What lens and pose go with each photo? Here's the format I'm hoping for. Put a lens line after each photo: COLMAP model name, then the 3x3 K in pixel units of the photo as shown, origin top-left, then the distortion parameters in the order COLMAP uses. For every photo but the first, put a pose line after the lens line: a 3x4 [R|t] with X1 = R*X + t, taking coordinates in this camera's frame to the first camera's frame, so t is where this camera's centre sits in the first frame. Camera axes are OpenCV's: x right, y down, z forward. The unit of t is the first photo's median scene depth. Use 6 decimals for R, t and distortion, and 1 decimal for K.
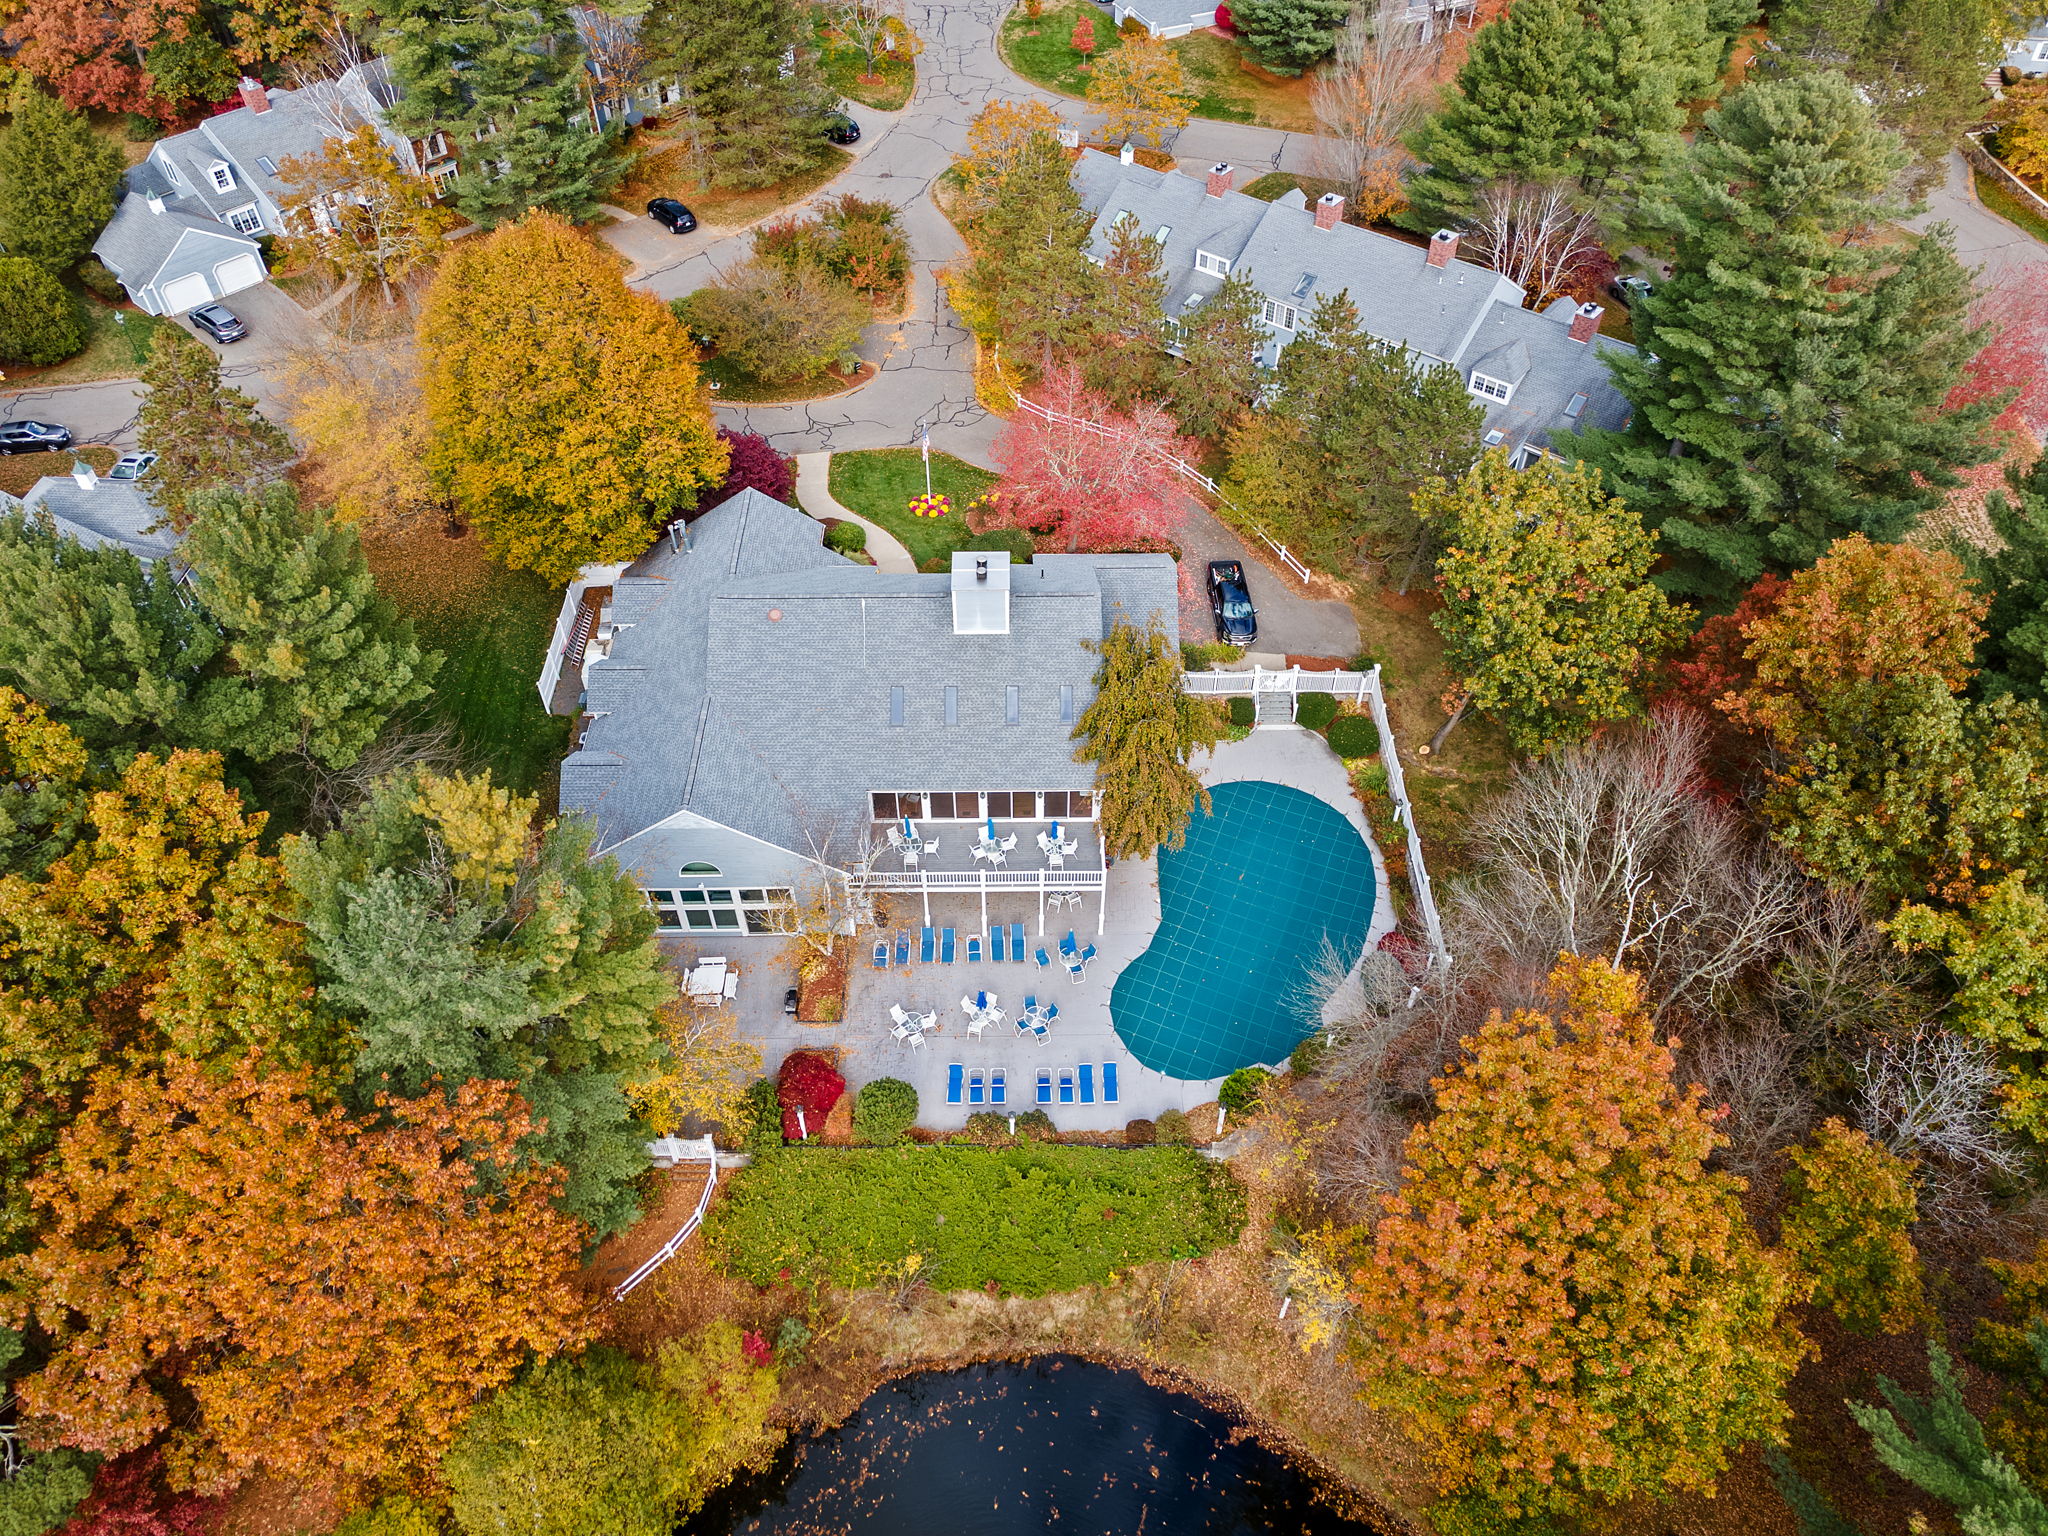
lens RADIAL K [[1557.5, 0, 1024.0], [0, 1557.5, 768.0], [0, 0, 1]] dist [0.005272, 0.000834]
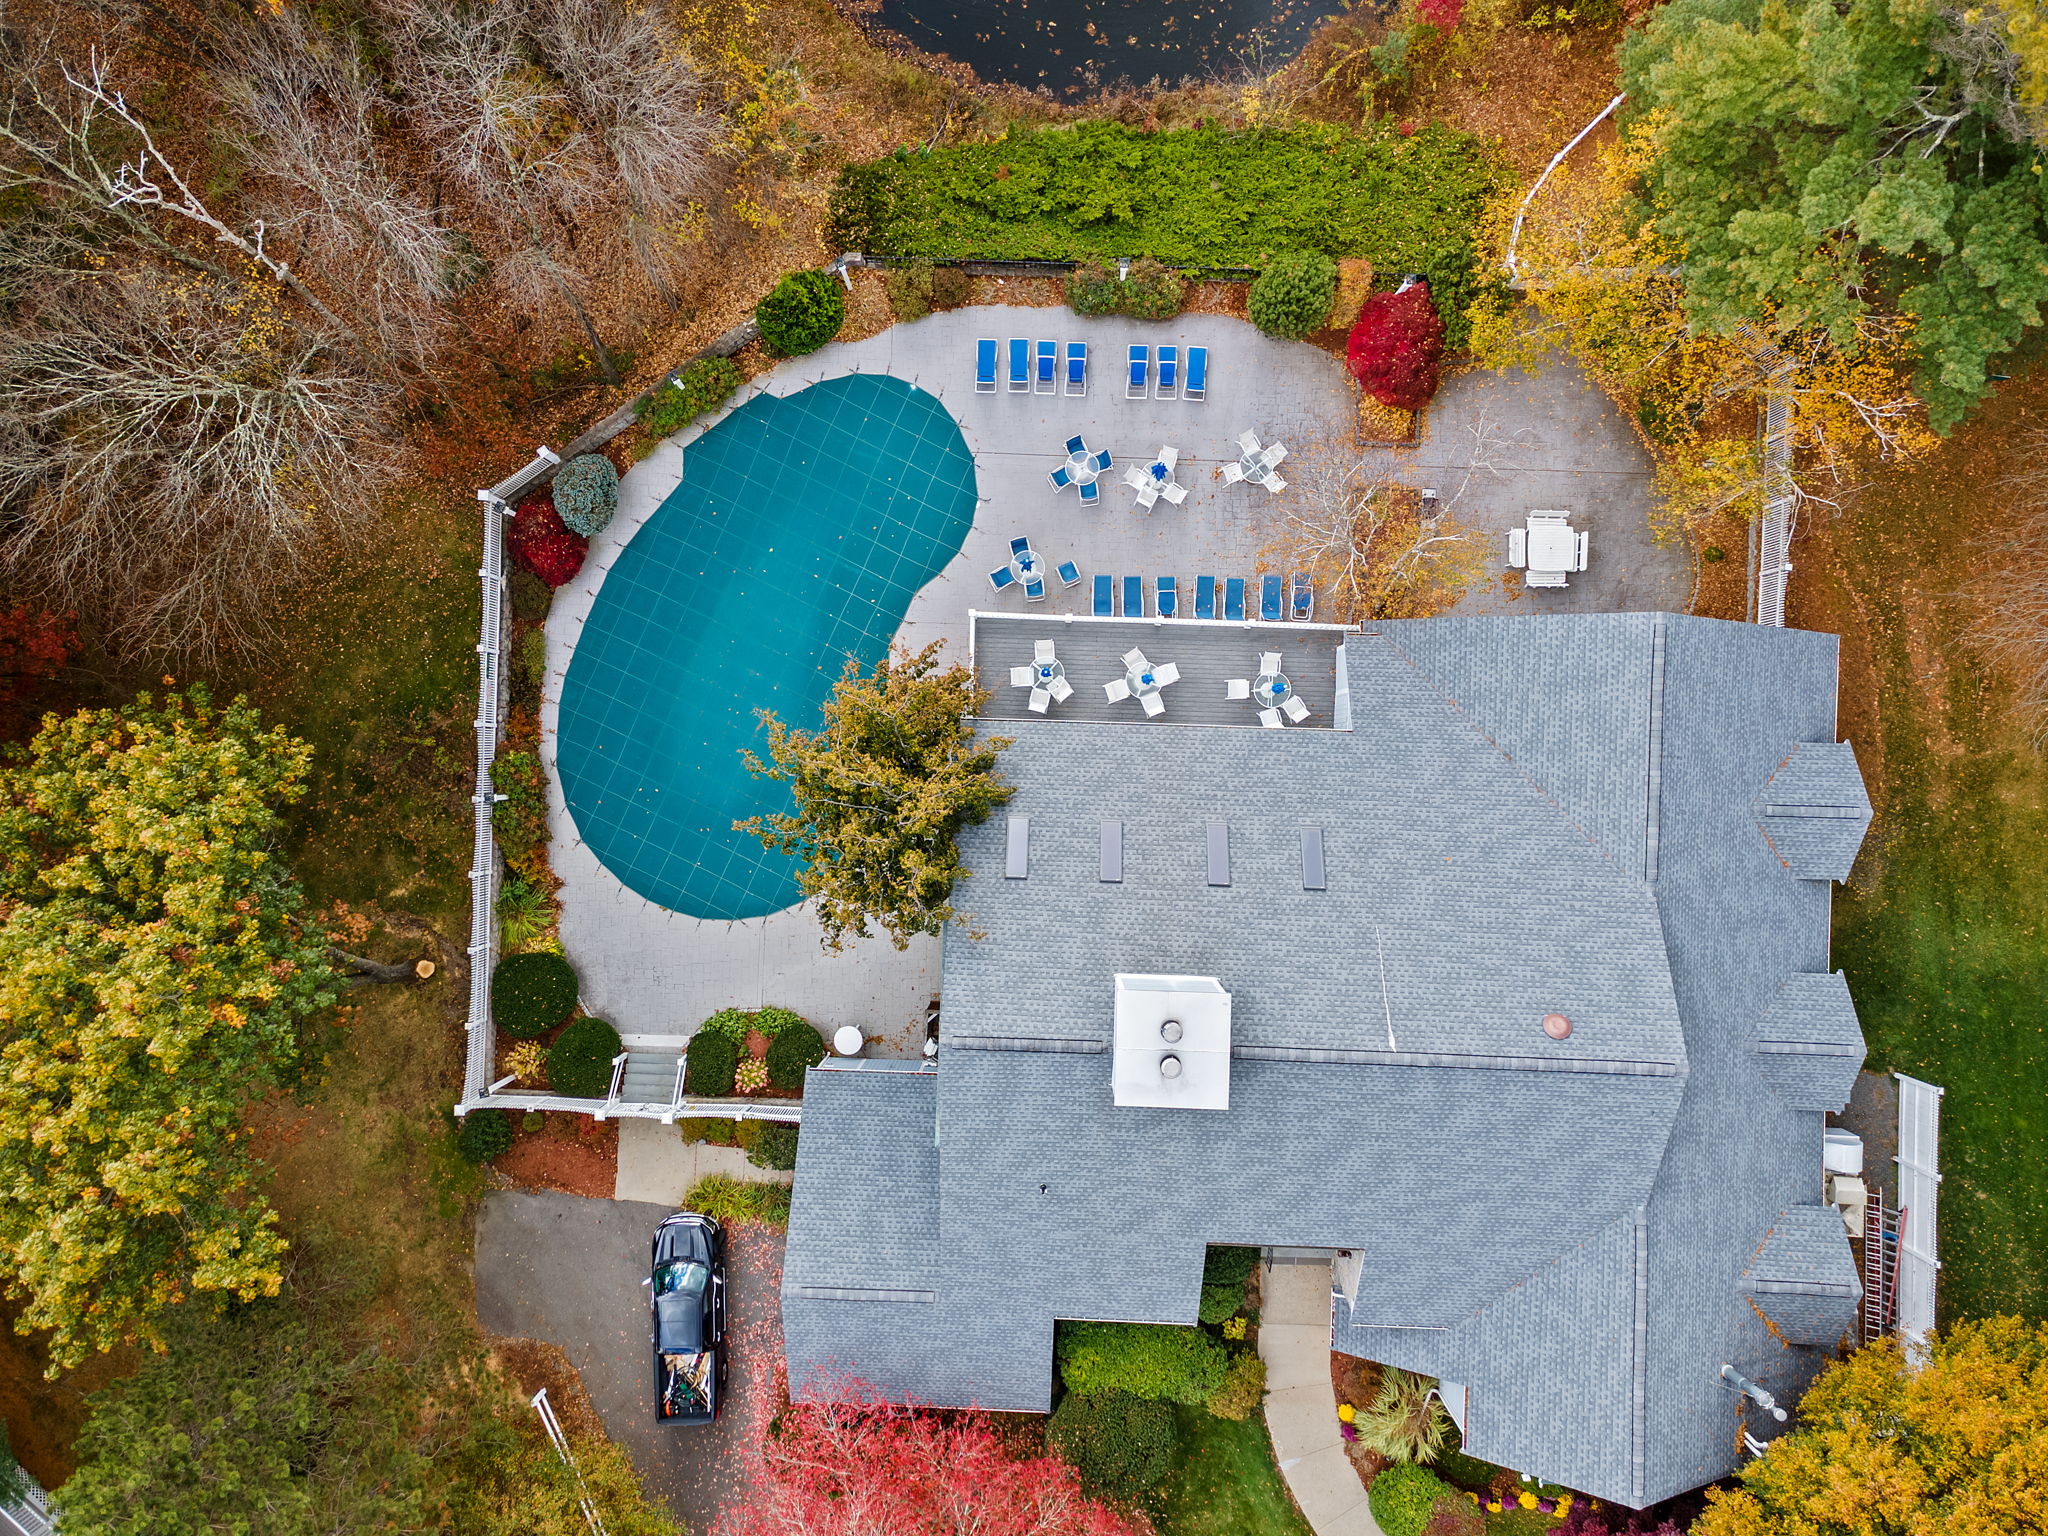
lens RADIAL K [[1557.5, 0, 1024.0], [0, 1557.5, 768.0], [0, 0, 1]] dist [0.005272, 0.000834]
pose [[-0.998970, -0.038775, 0.023573, 0.011980], [0.044118, -0.708268, 0.704564, -0.422611], [-0.010624, 0.704878, 0.709249, 0.569613]]
